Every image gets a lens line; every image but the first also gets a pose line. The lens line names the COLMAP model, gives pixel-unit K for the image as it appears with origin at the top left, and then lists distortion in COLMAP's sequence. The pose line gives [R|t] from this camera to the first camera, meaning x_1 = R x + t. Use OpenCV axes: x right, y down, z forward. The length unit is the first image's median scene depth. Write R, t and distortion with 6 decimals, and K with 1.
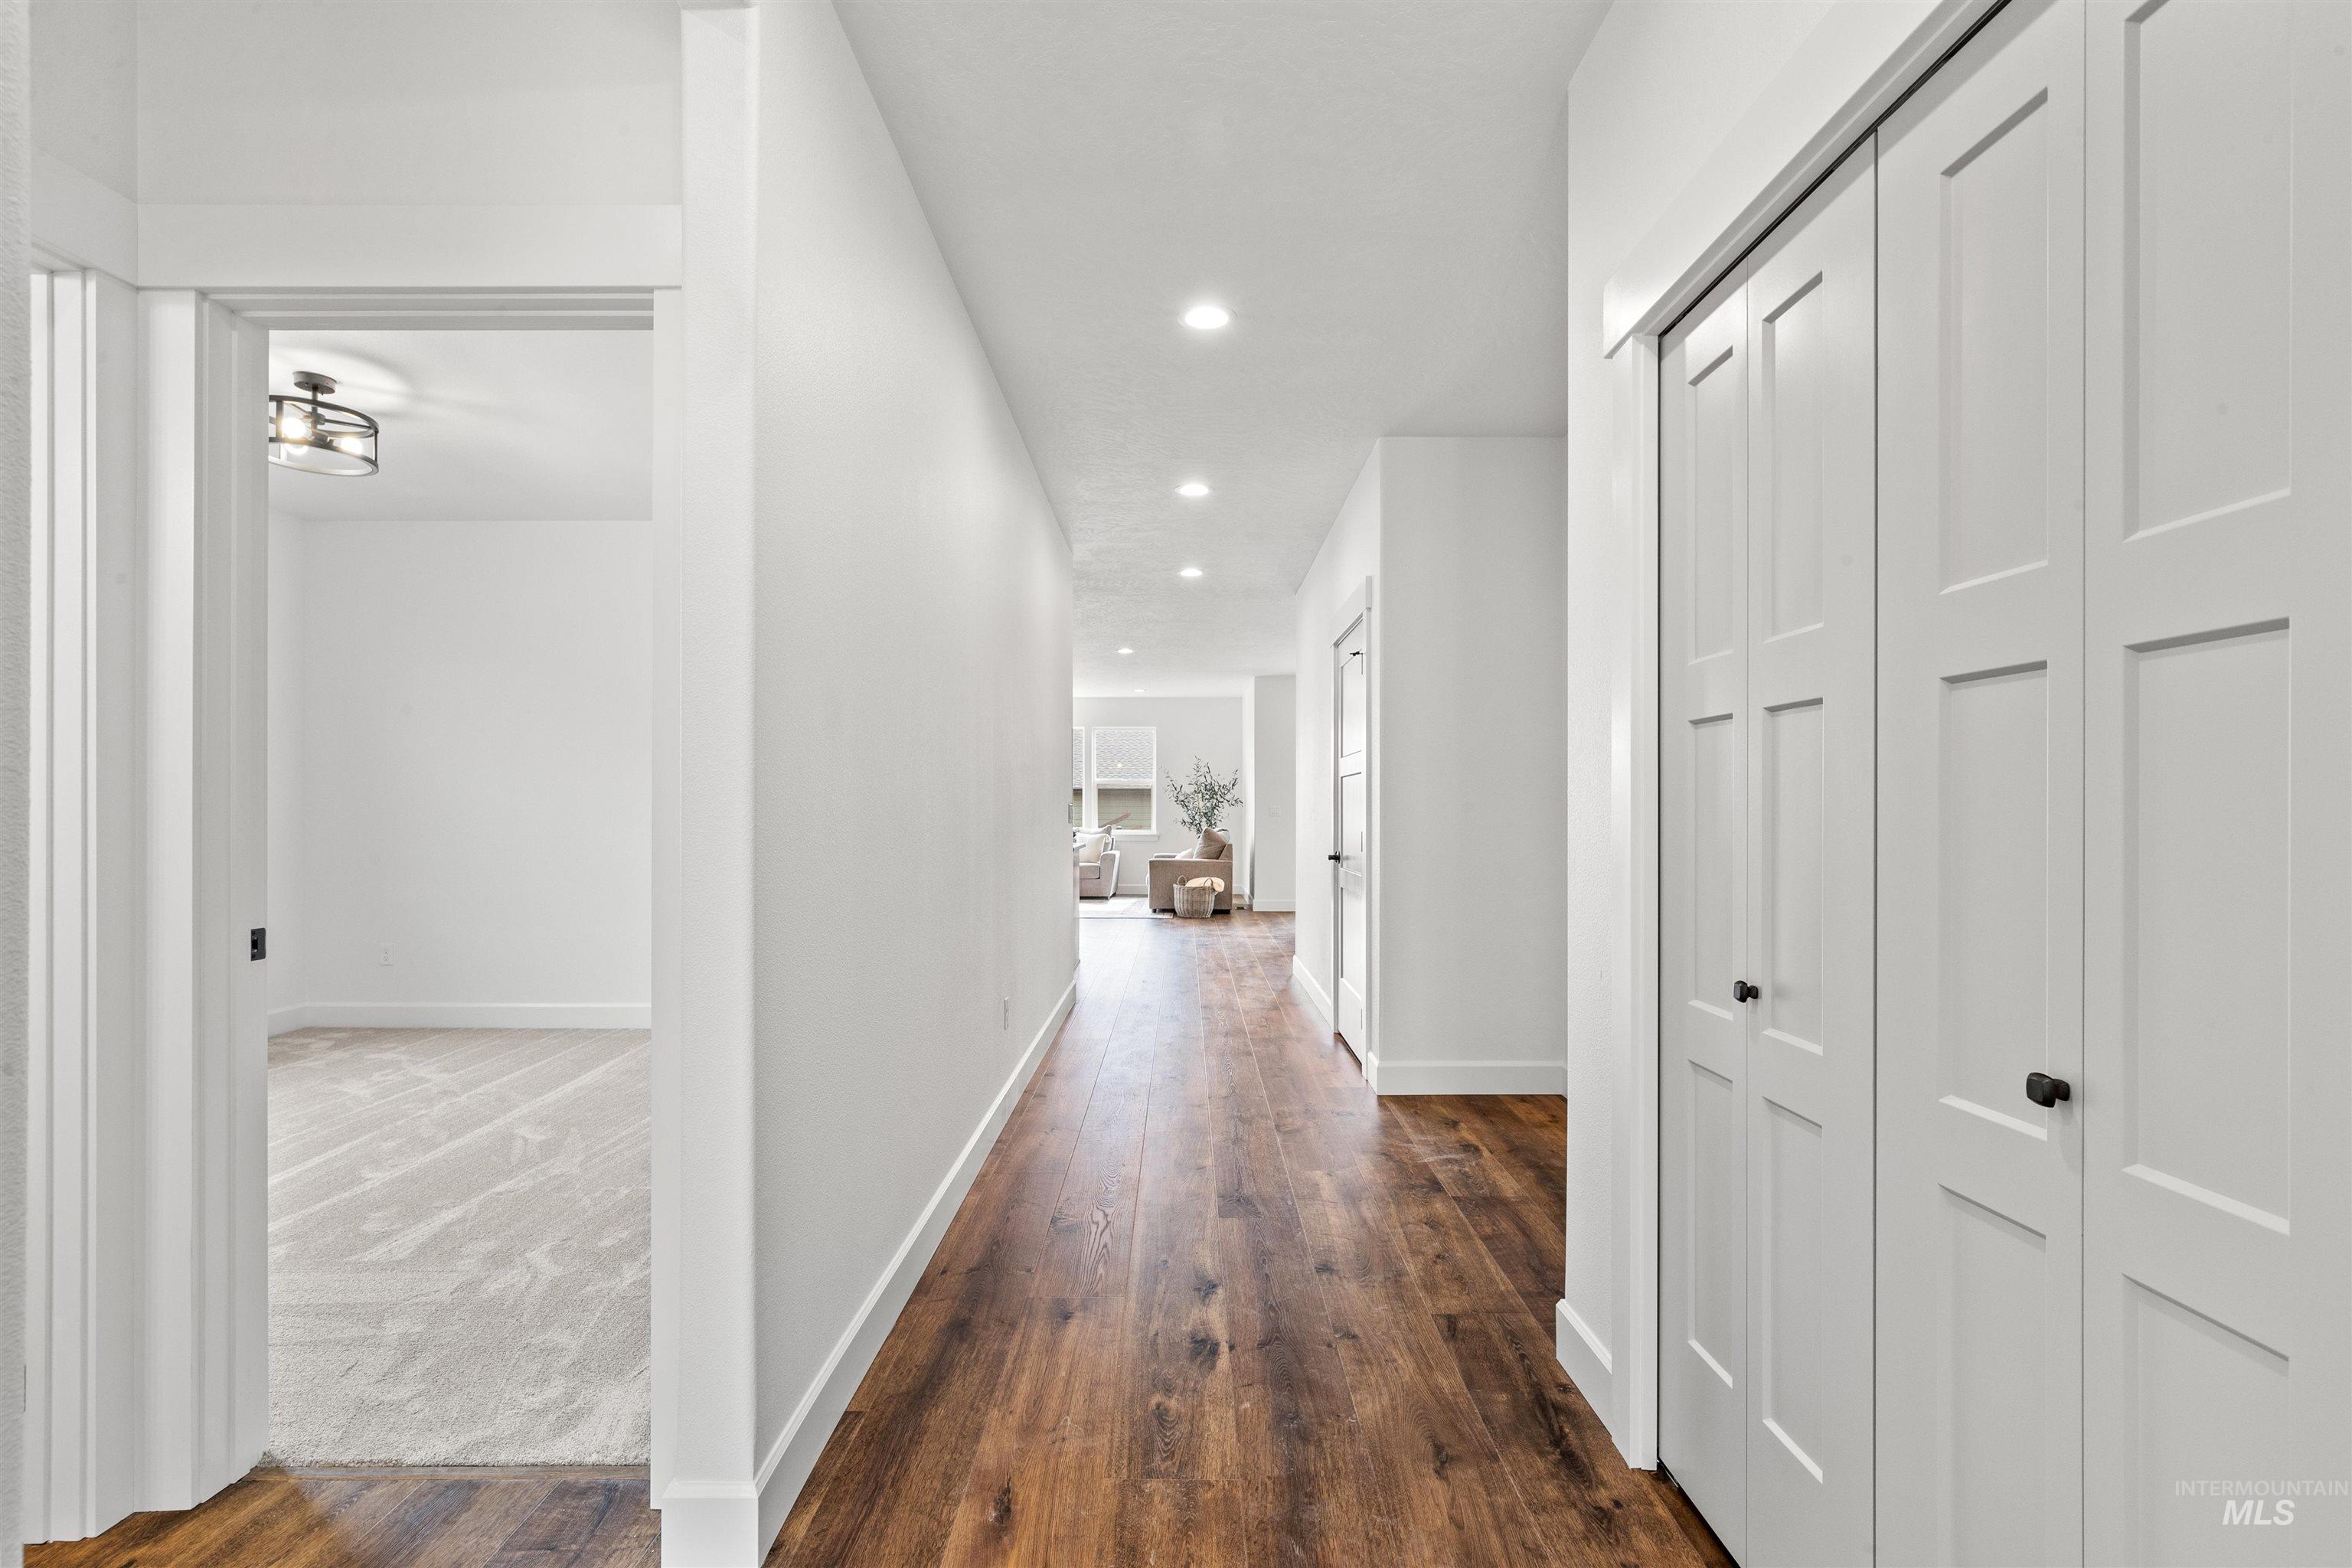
lens RADIAL K [[1076.6, 0, 1179.8], [0, 1076.6, 806.3], [0, 0, 1]] dist [-0.000541, 0.001122]
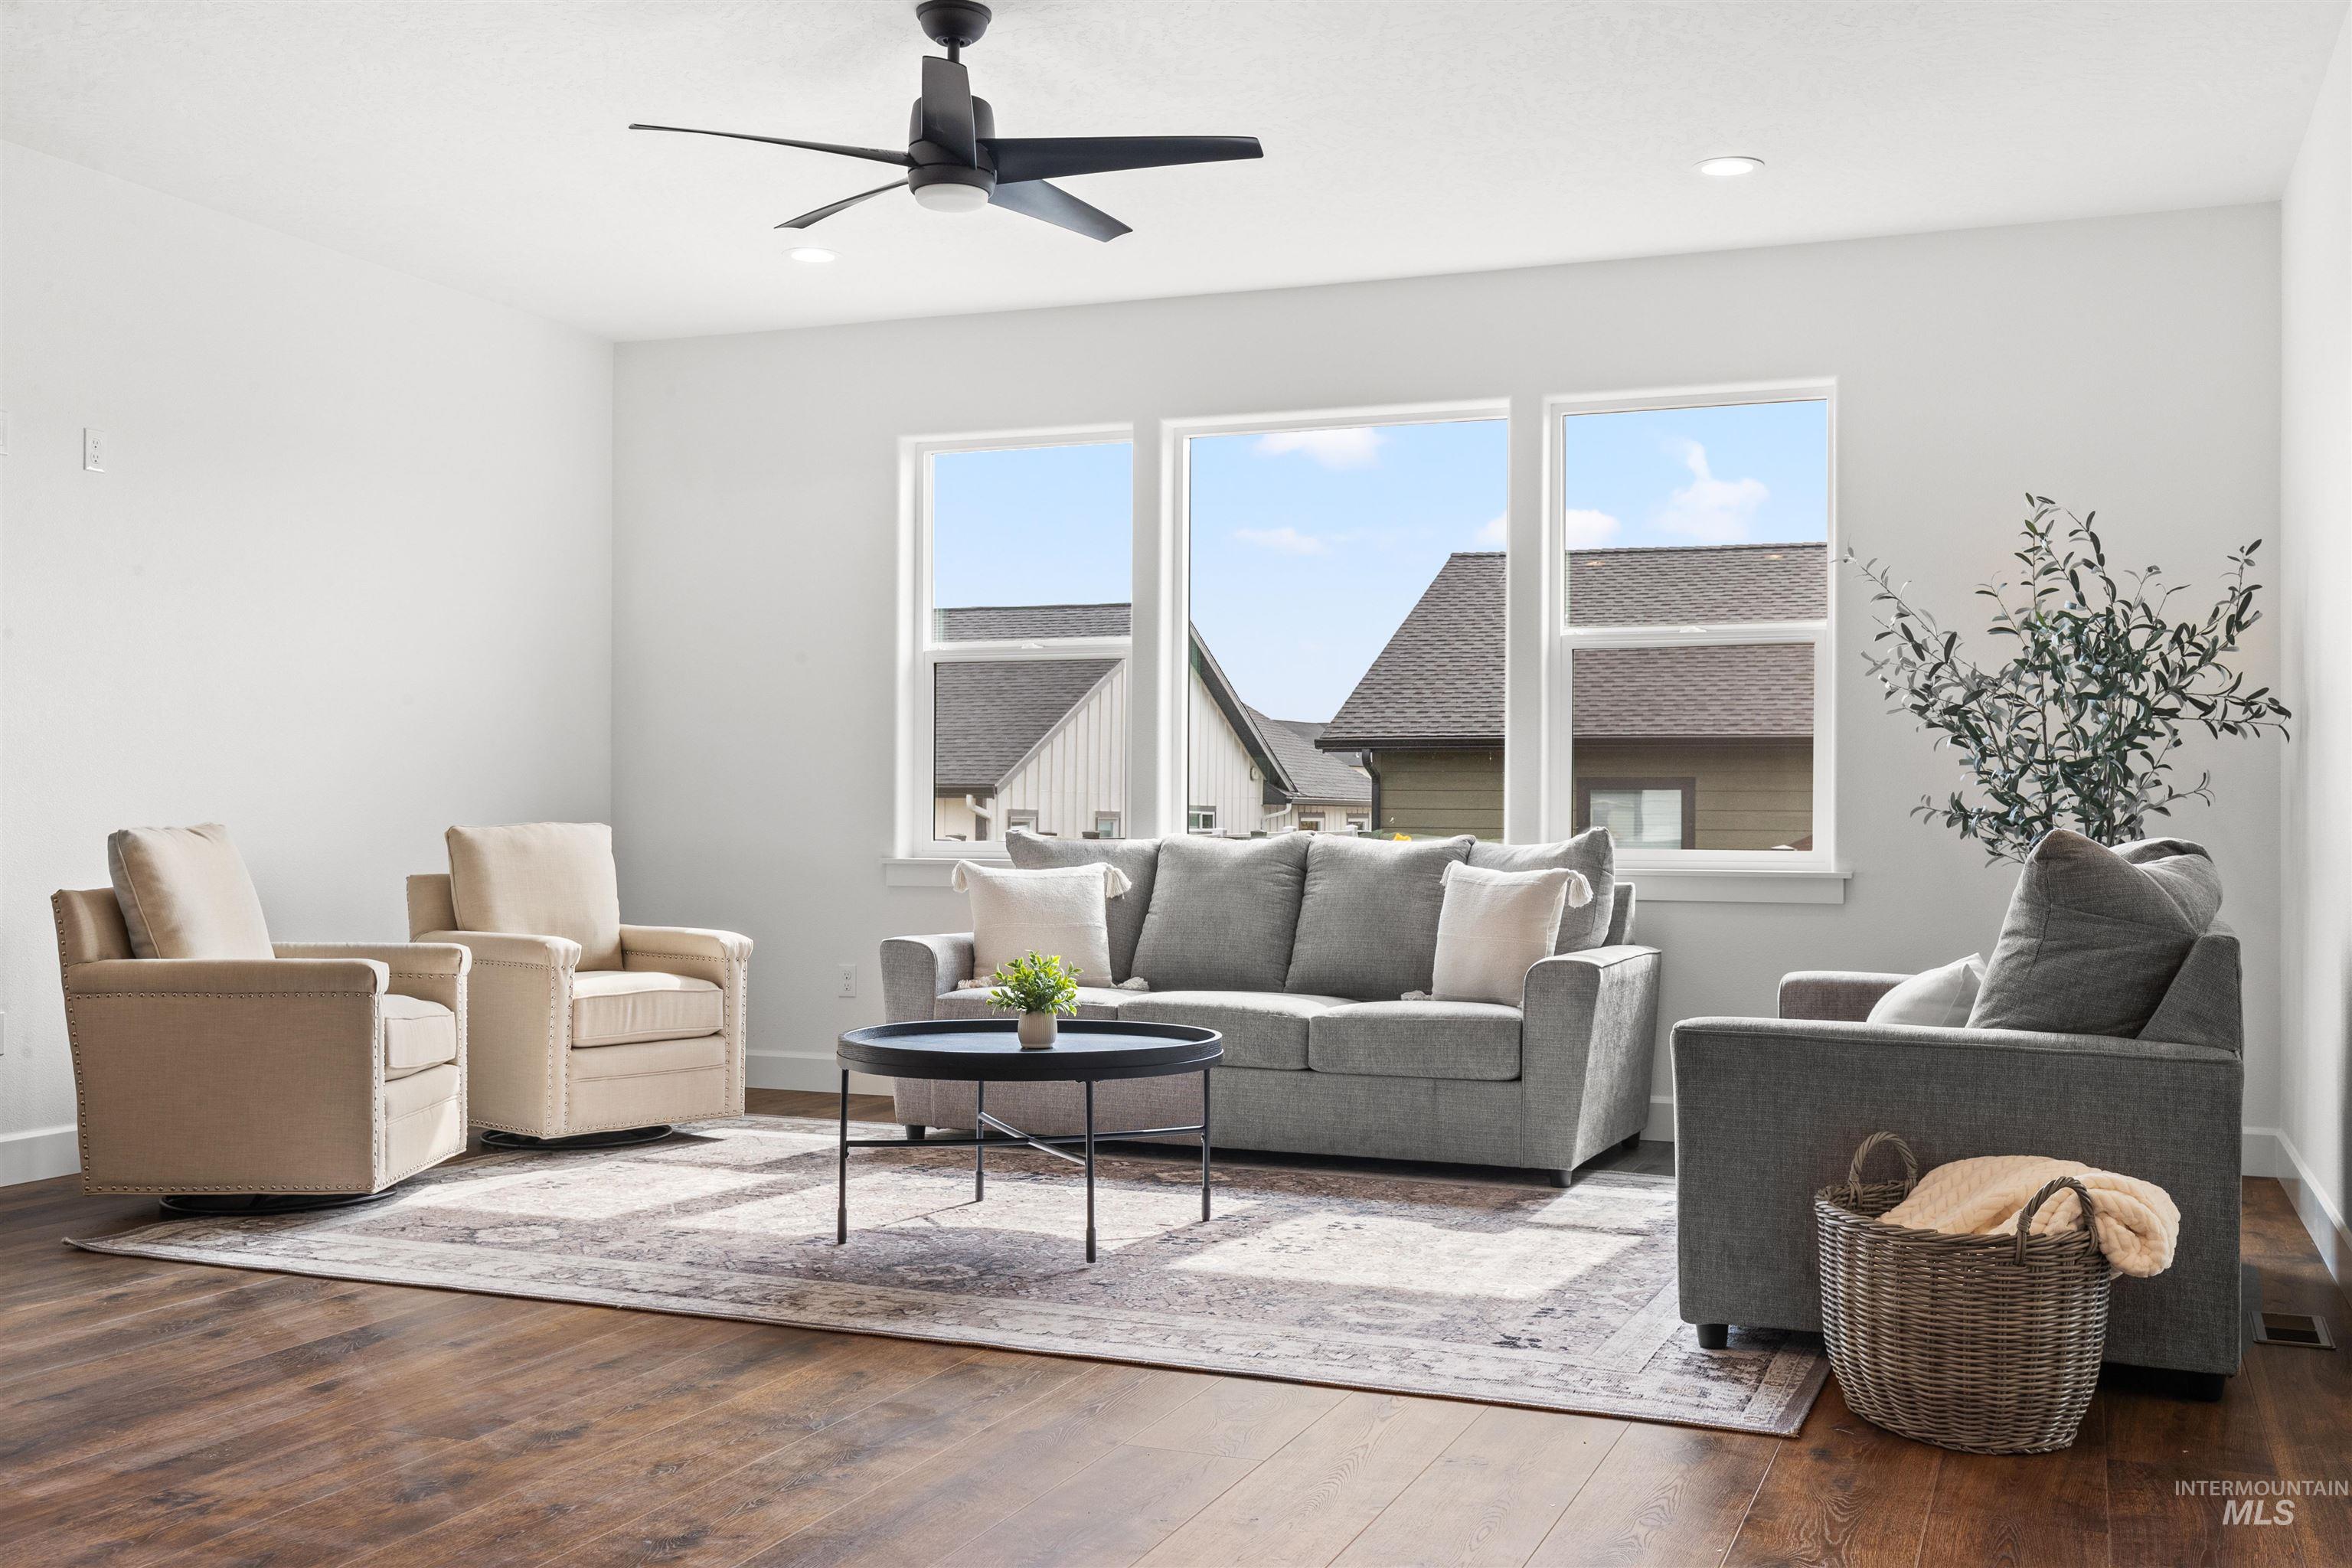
lens RADIAL K [[2261.0, 0, 1178.0], [0, 2261.0, 835.2], [0, 0, 1]] dist [0.034492, -0.006251]
pose [[0.930994, 0.004378, -0.365009, 0.023108], [-0.001503, 0.999966, 0.008163, 0.015960], [0.365032, -0.007051, 0.930968, 0.563984]]
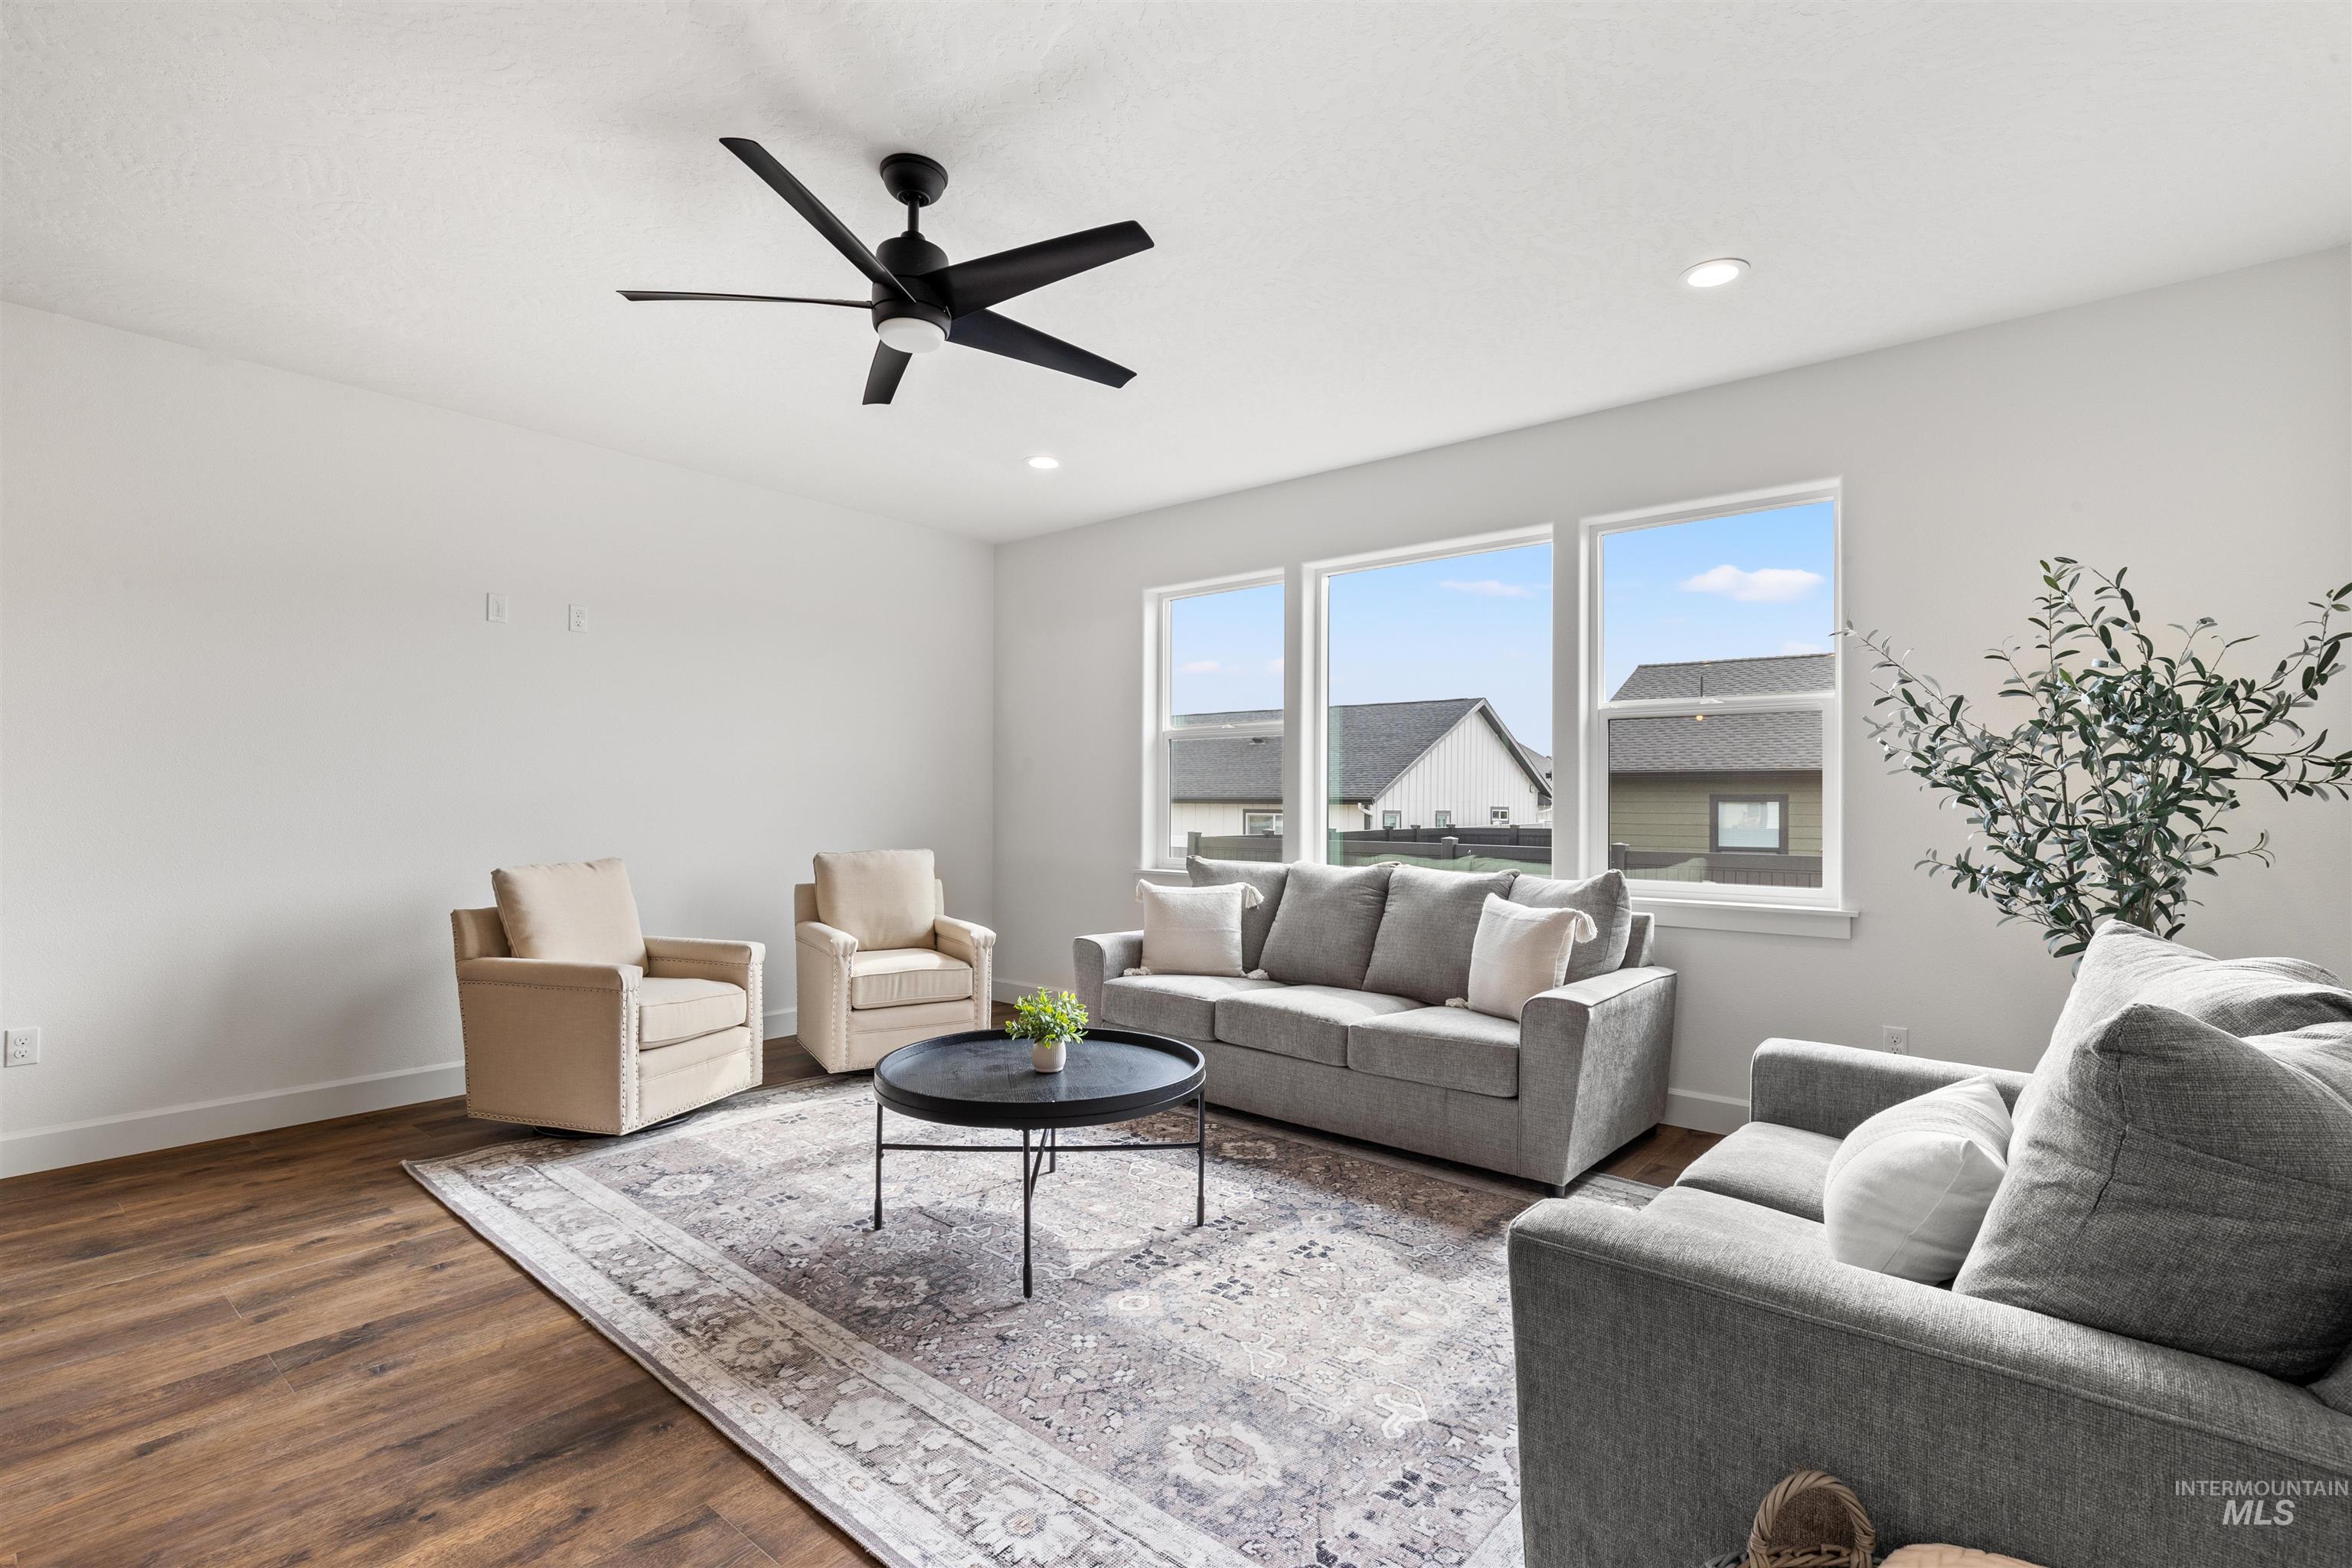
lens RADIAL K [[1076.6, 0, 1179.8], [0, 1076.6, 806.3], [0, 0, 1]] dist [-0.000541, 0.001122]
pose [[0.777456, 0.001278, -0.628935, 0.016357], [-0.001201, 0.999999, 0.000547, 0.002041], [0.628936, 0.000330, 0.777457, 0.765502]]
